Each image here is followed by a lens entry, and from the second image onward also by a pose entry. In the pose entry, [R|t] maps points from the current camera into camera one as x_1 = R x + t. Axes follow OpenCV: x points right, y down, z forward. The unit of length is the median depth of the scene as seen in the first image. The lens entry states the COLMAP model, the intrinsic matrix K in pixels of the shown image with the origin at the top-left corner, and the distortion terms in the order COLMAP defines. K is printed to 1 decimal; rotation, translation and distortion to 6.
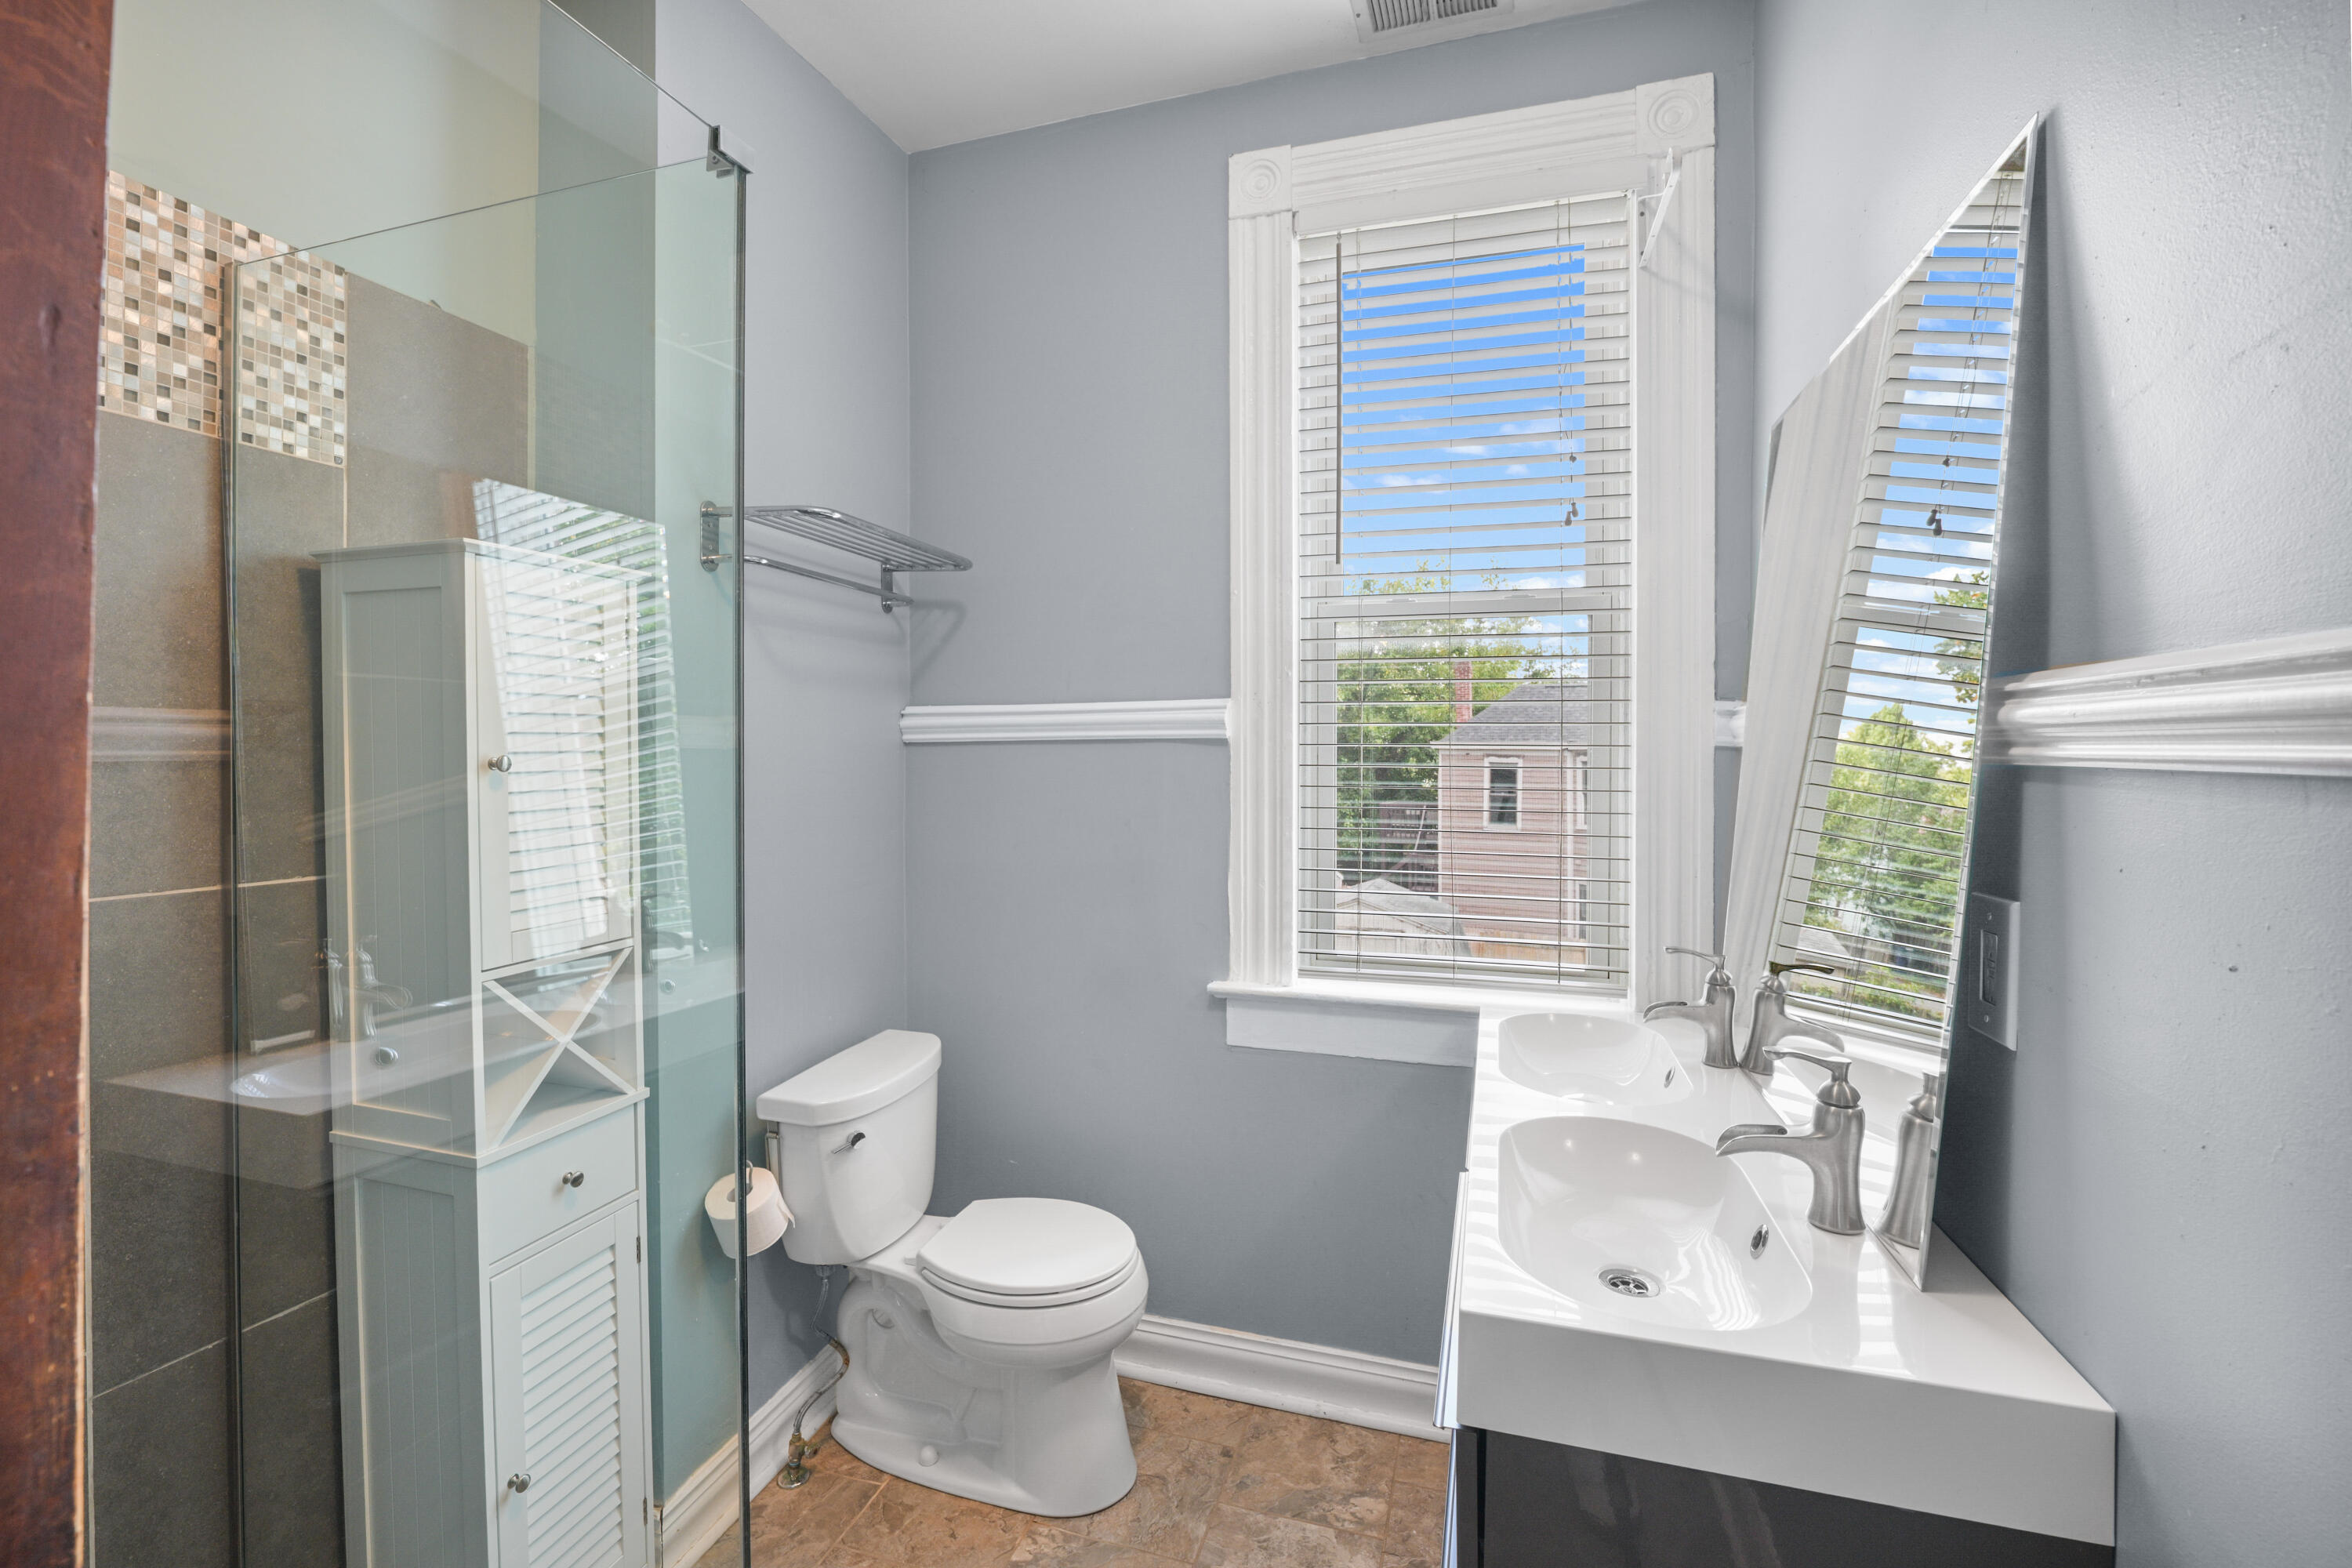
lens RADIAL K [[1023.9, 0, 1173.4], [0, 1023.9, 770.0], [0, 0, 1]] dist [-0.018368, 0.001321]
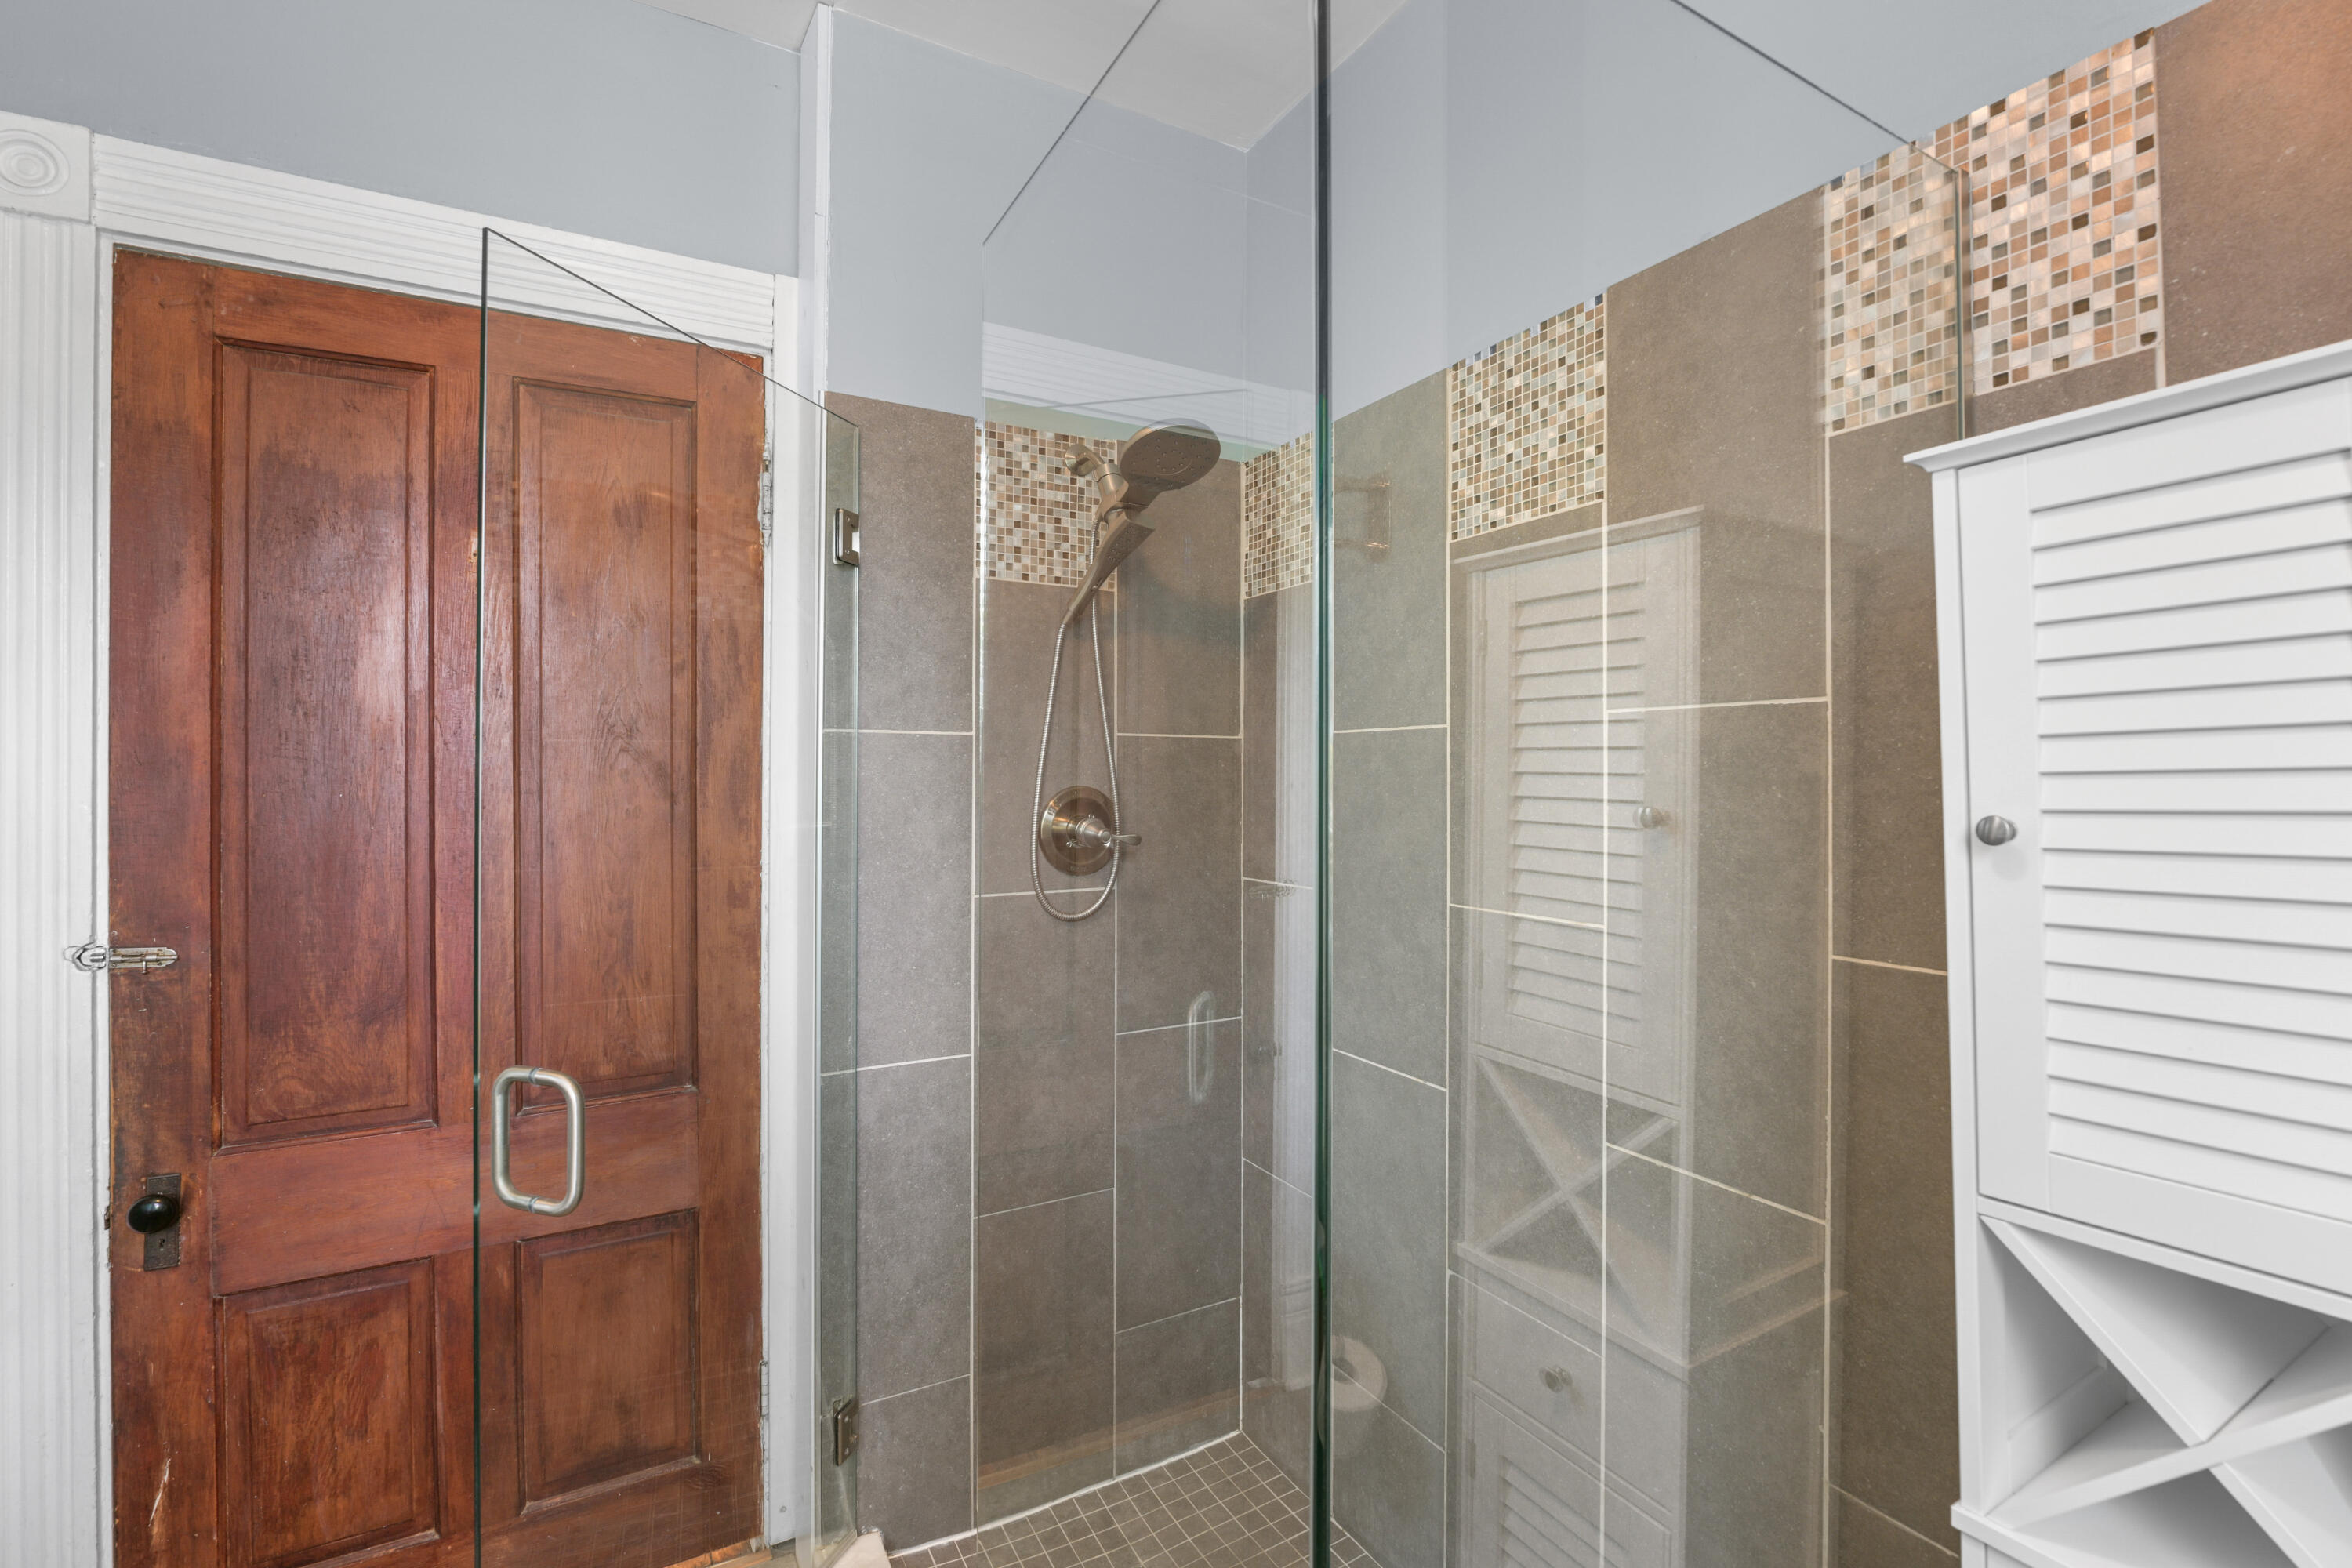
lens RADIAL K [[1023.9, 0, 1176.7], [0, 1023.9, 768.7], [0, 0, 1]] dist [-0.018368, 0.001321]
pose [[-0.683388, -0.011773, -0.729960, 0.035654], [-0.018546, 0.999827, 0.001236, -0.031202], [0.729820, 0.014383, -0.683488, 1.035082]]
